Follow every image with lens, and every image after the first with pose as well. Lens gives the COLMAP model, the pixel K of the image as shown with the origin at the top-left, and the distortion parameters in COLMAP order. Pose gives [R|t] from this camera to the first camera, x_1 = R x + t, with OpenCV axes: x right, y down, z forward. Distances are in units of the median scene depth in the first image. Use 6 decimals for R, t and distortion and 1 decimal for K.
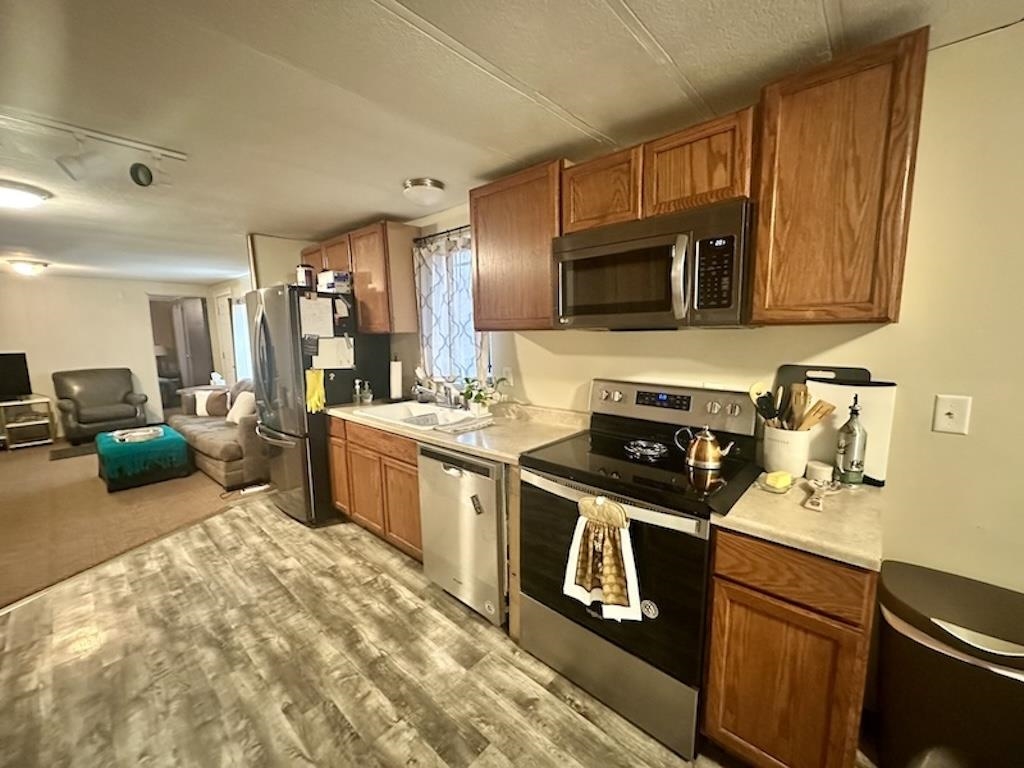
lens RADIAL K [[409.0, 0, 508.6], [0, 409.0, 385.1], [0, 0, 1]] dist [0.000456, -0.000133]
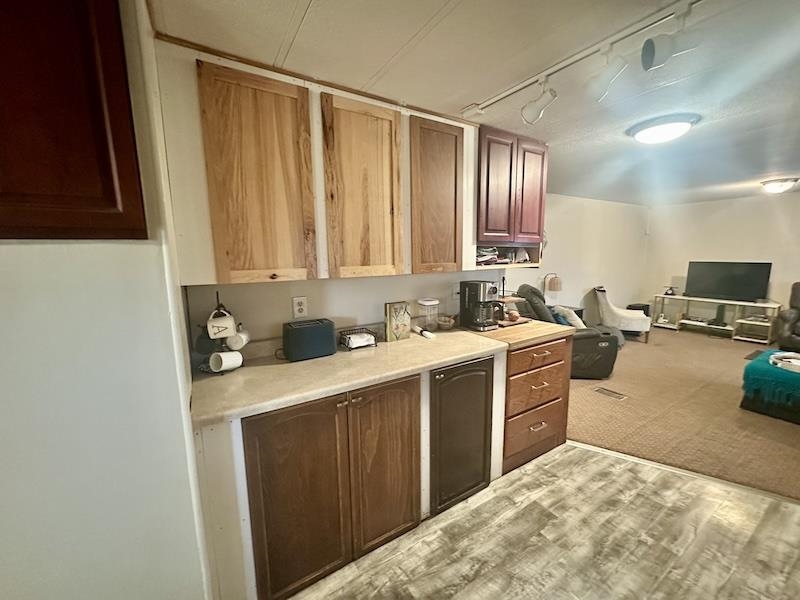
lens RADIAL K [[319.5, 0, 401.6], [0, 319.5, 301.6], [0, 0, 1]] dist [0.000456, -0.000133]
pose [[-0.273843, 0.166983, -0.947168, -0.069802], [-0.113438, 0.972331, 0.204216, -0.080216], [0.955061, 0.163367, -0.247324, 0.509598]]
